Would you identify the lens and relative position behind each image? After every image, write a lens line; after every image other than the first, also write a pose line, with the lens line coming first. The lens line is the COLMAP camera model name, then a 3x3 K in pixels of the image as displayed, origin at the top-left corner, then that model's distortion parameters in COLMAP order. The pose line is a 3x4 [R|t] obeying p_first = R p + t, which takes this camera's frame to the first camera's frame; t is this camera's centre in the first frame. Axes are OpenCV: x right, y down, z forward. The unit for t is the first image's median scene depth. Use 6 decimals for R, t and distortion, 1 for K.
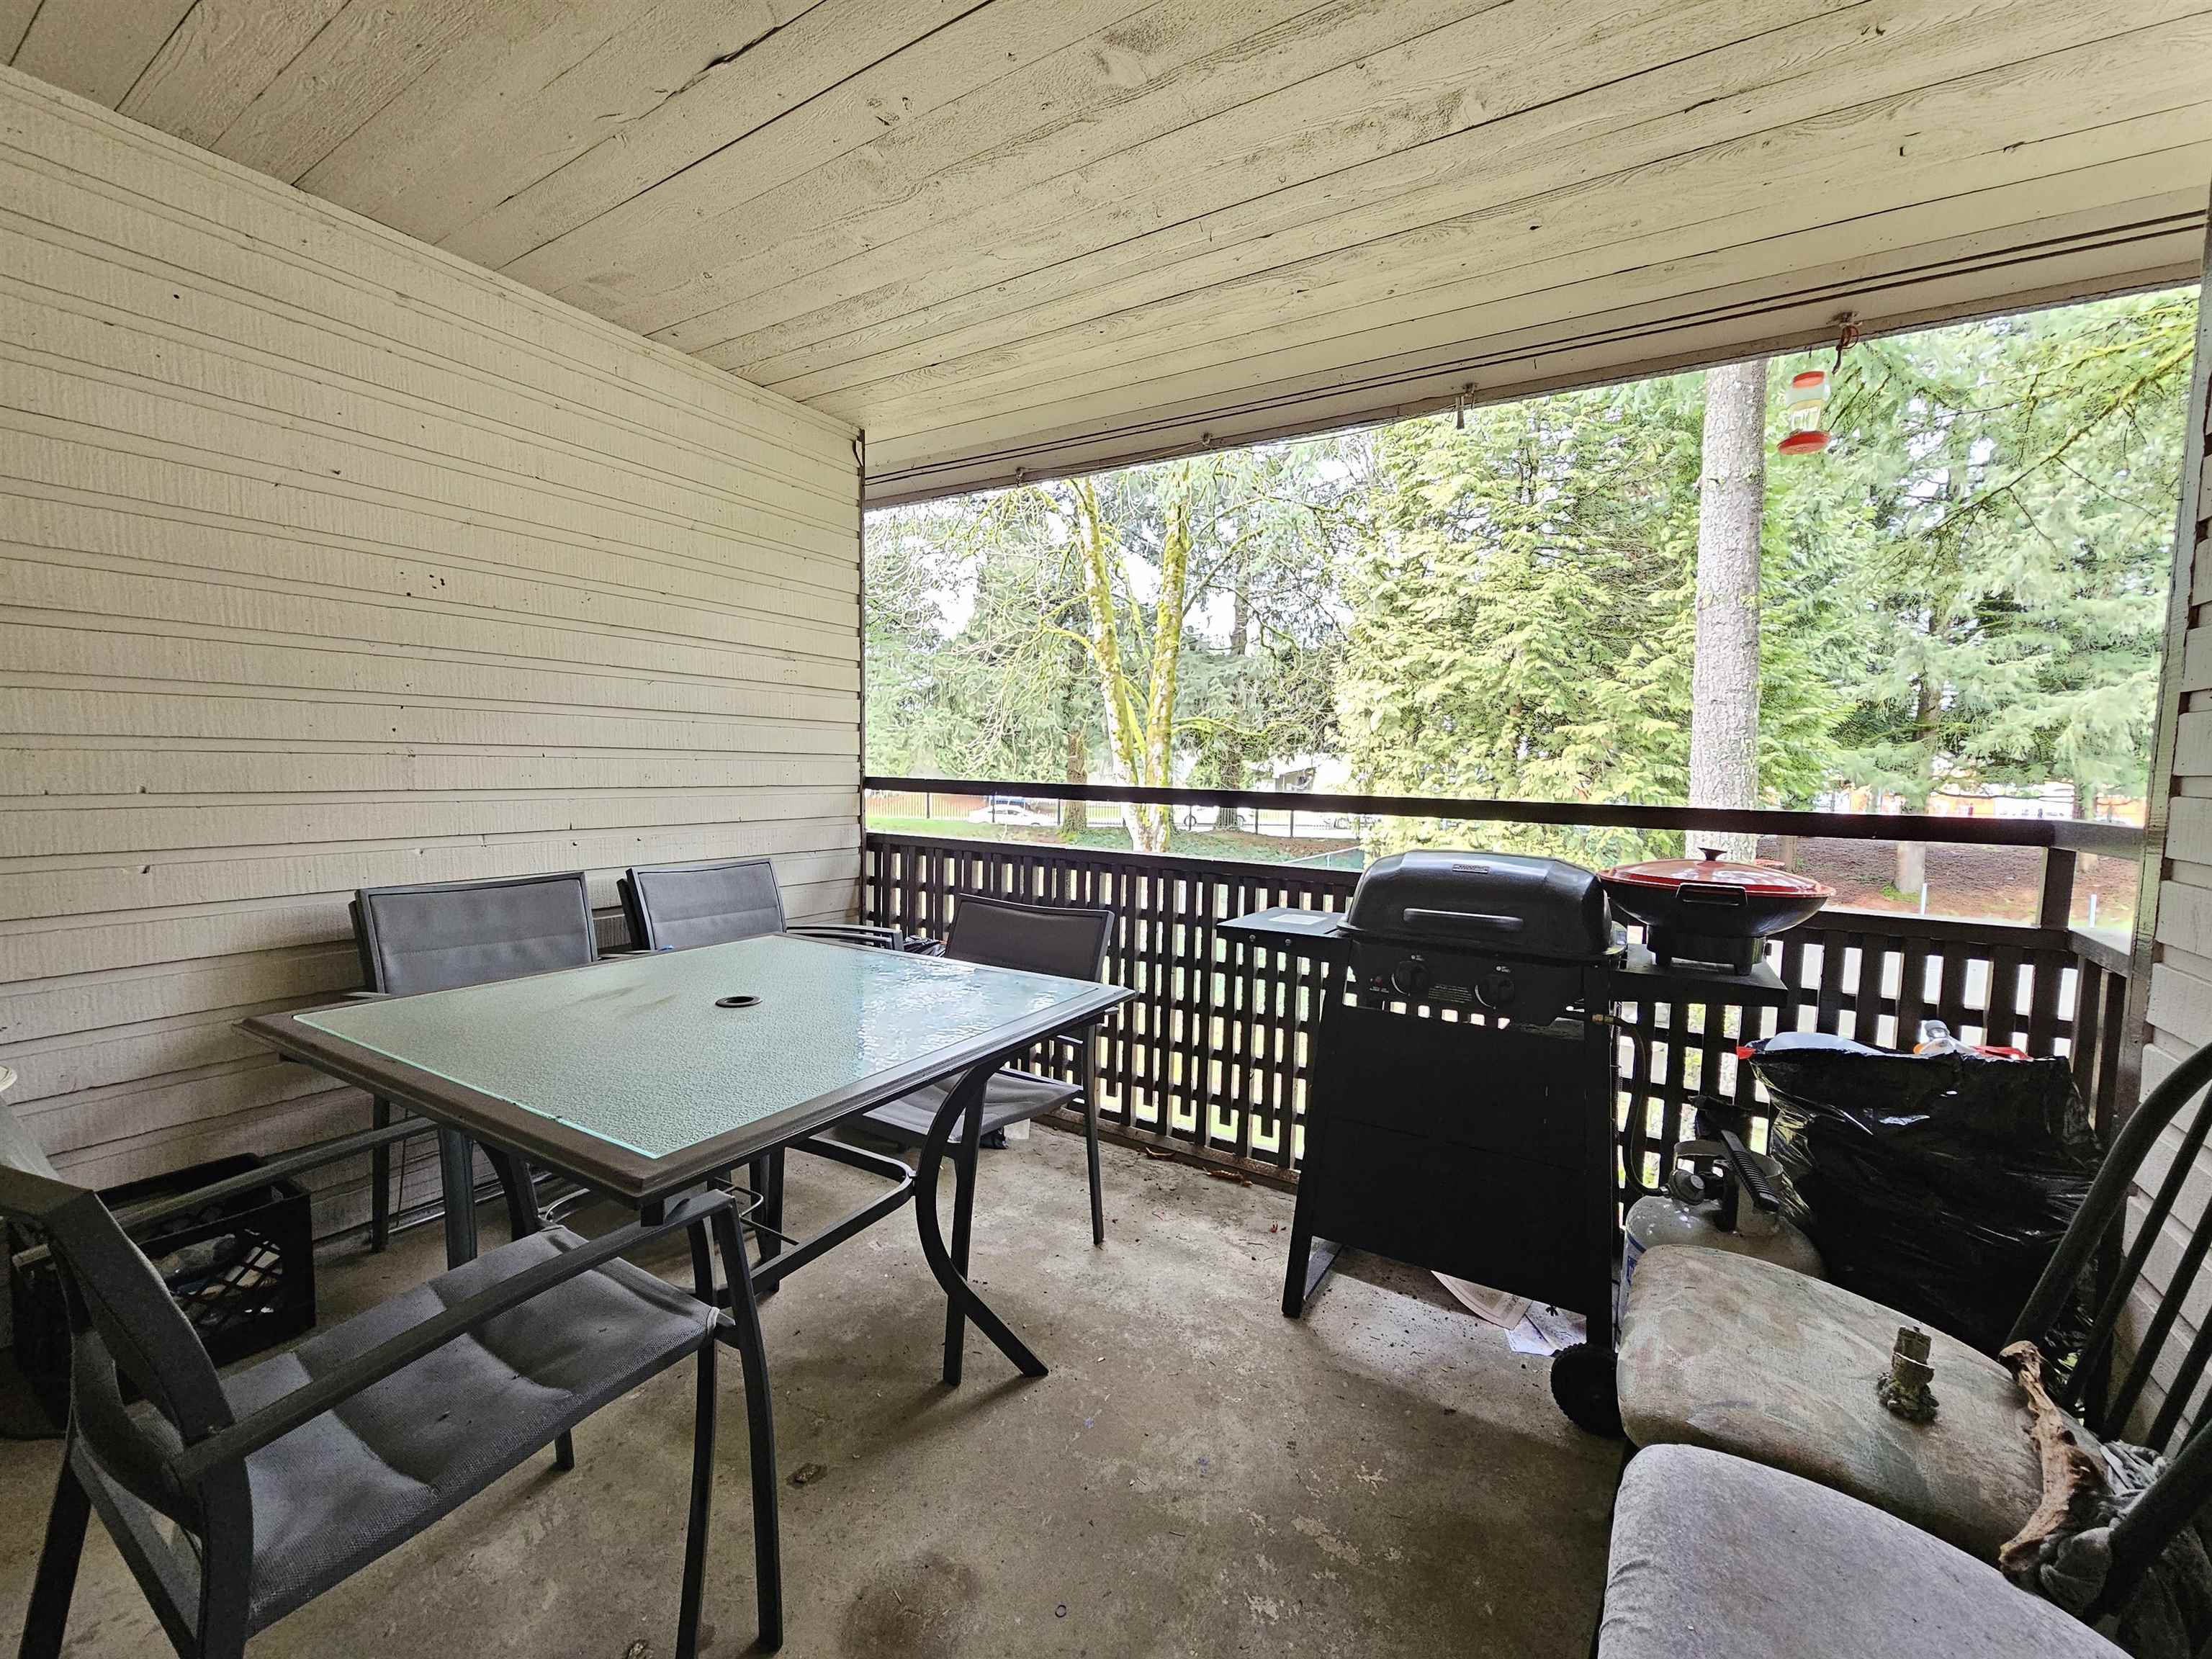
lens RADIAL K [[902.6, 0, 1115.2], [0, 902.6, 843.5], [0, 0, 1]] dist [-0.001329, 0.000378]
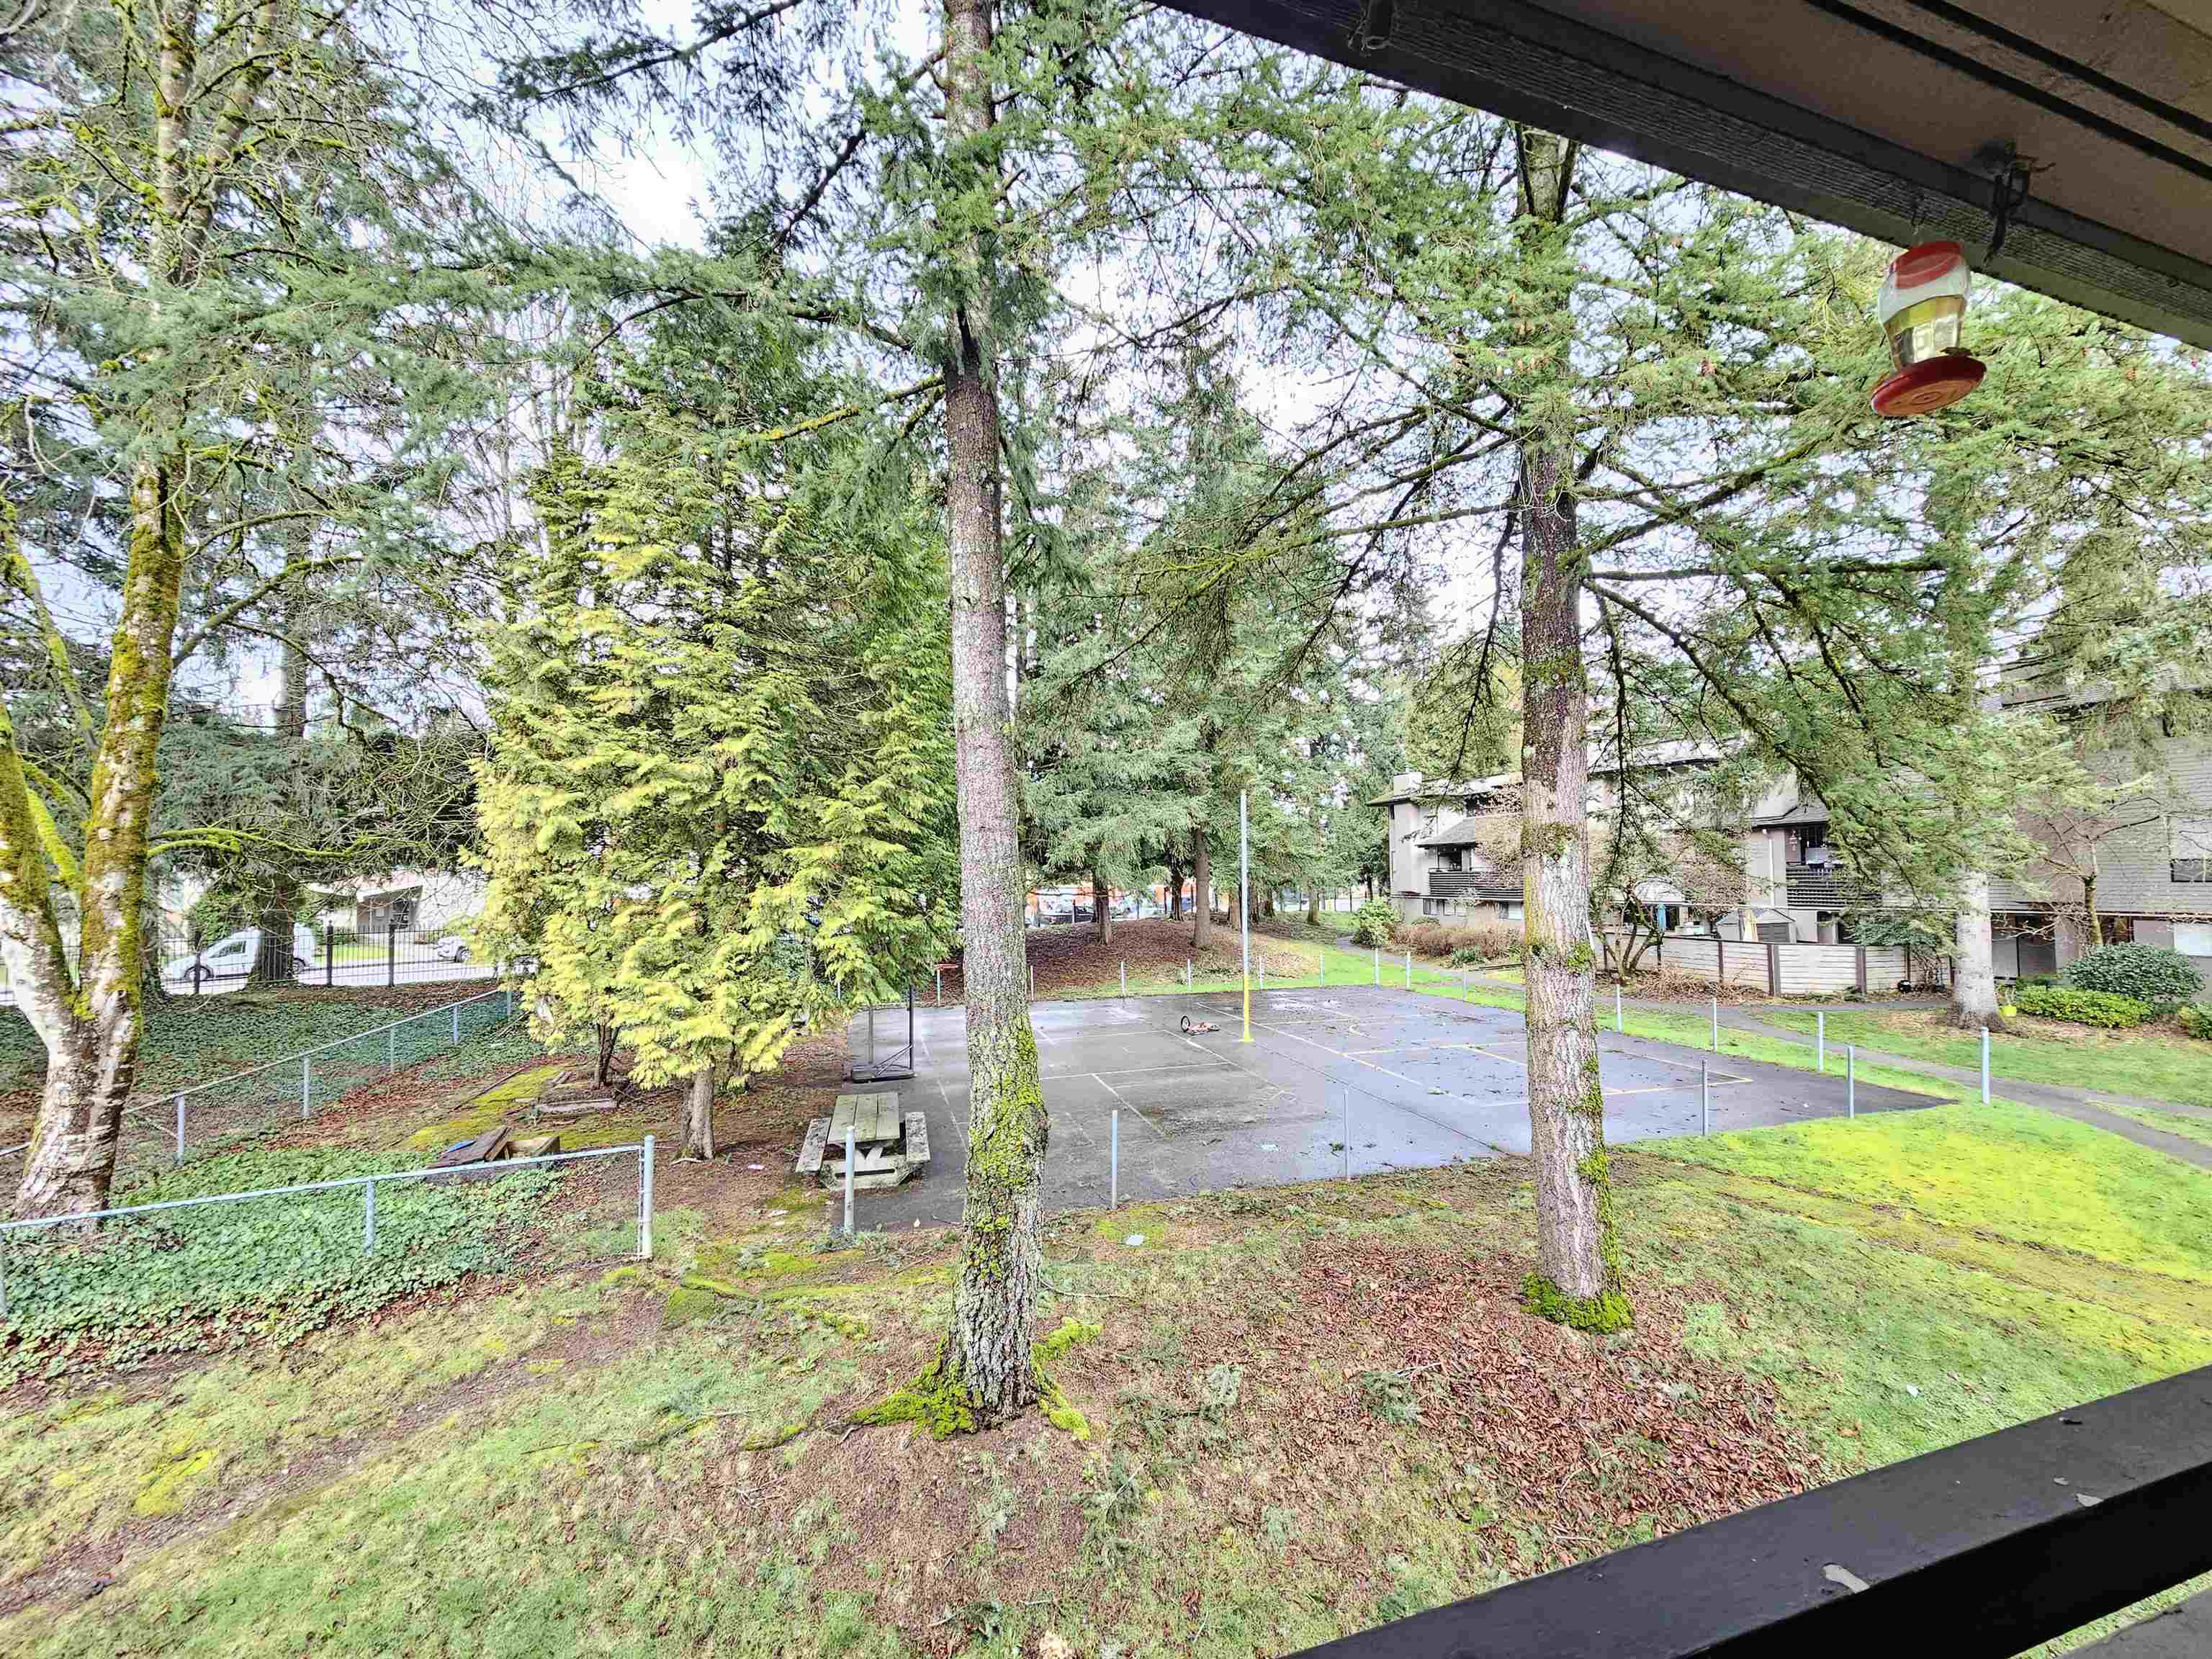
lens RADIAL K [[902.6, 0, 1115.2], [0, 902.6, 843.5], [0, 0, 1]] dist [-0.001329, 0.000378]
pose [[0.640008, 0.000595, 0.768368, 0.016302], [0.091120, 0.992884, -0.076666, -0.030611], [-0.762946, 0.119081, 0.635399, 0.158789]]
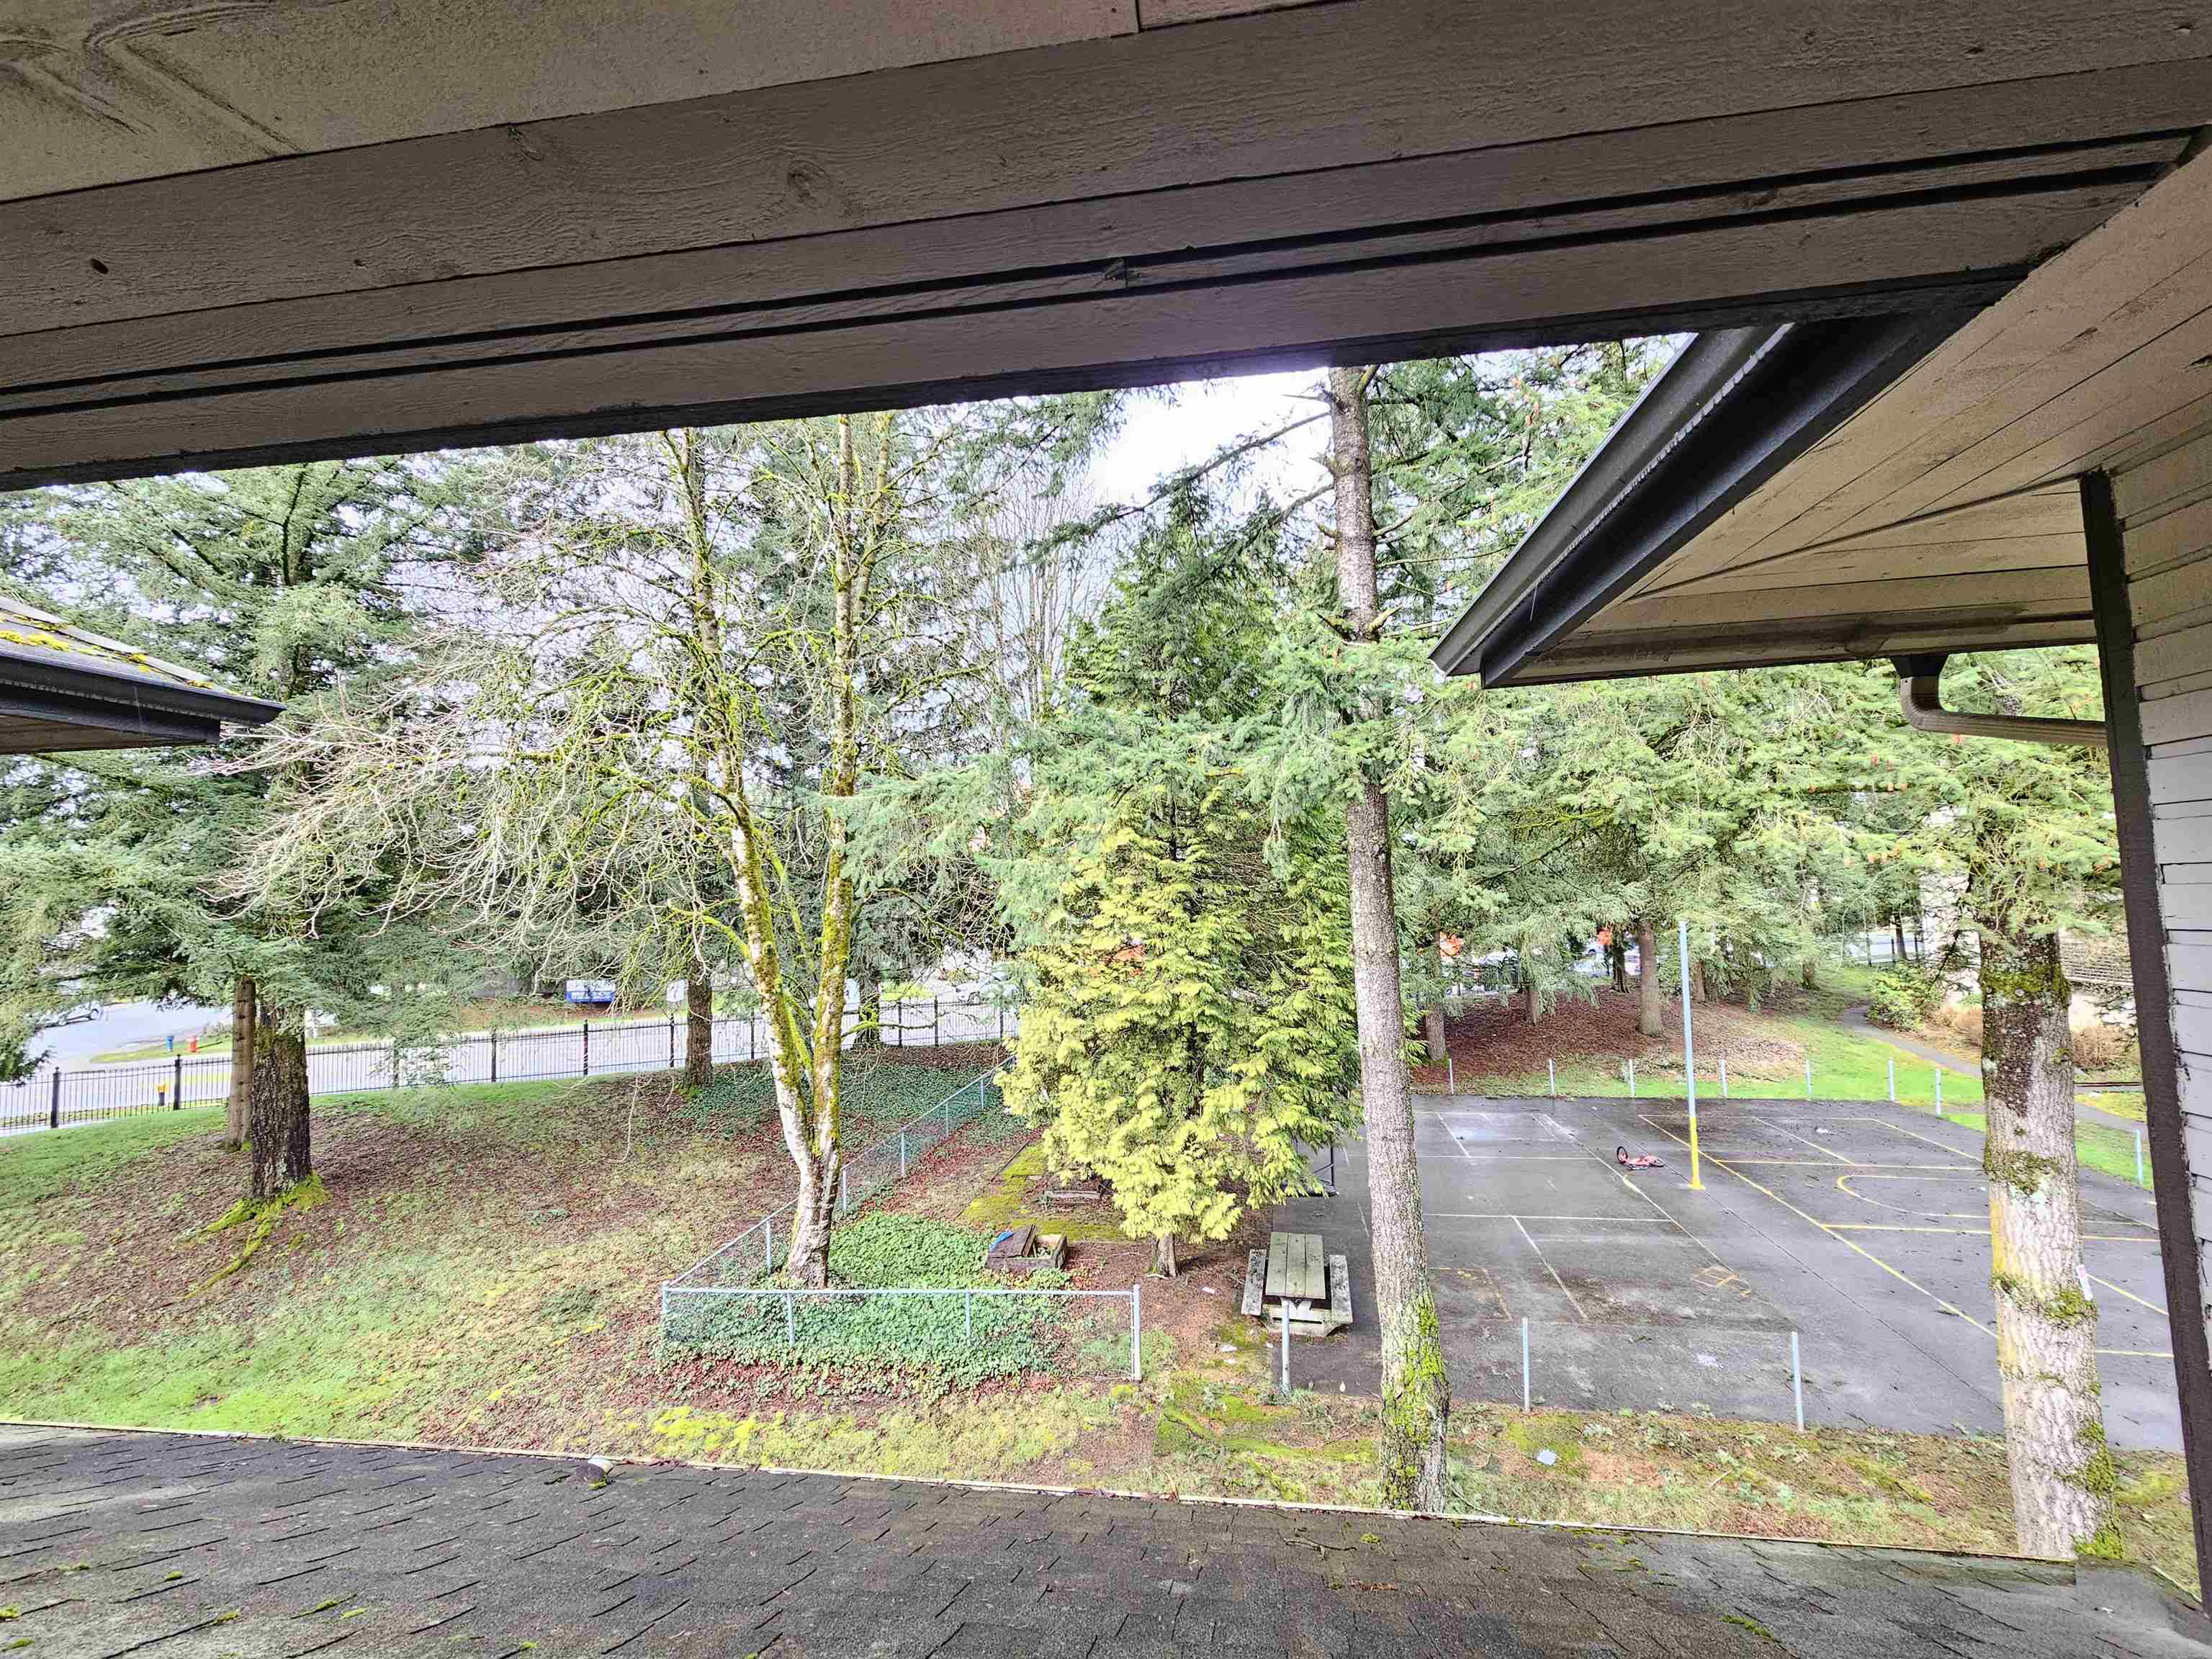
lens RADIAL K [[902.6, 0, 1115.2], [0, 902.6, 843.5], [0, 0, 1]] dist [-0.001329, 0.000378]
pose [[0.911281, -0.019901, 0.411304, -0.068367], [0.077189, 0.989382, -0.123148, -0.226207], [-0.404486, 0.143971, 0.903141, 0.014059]]
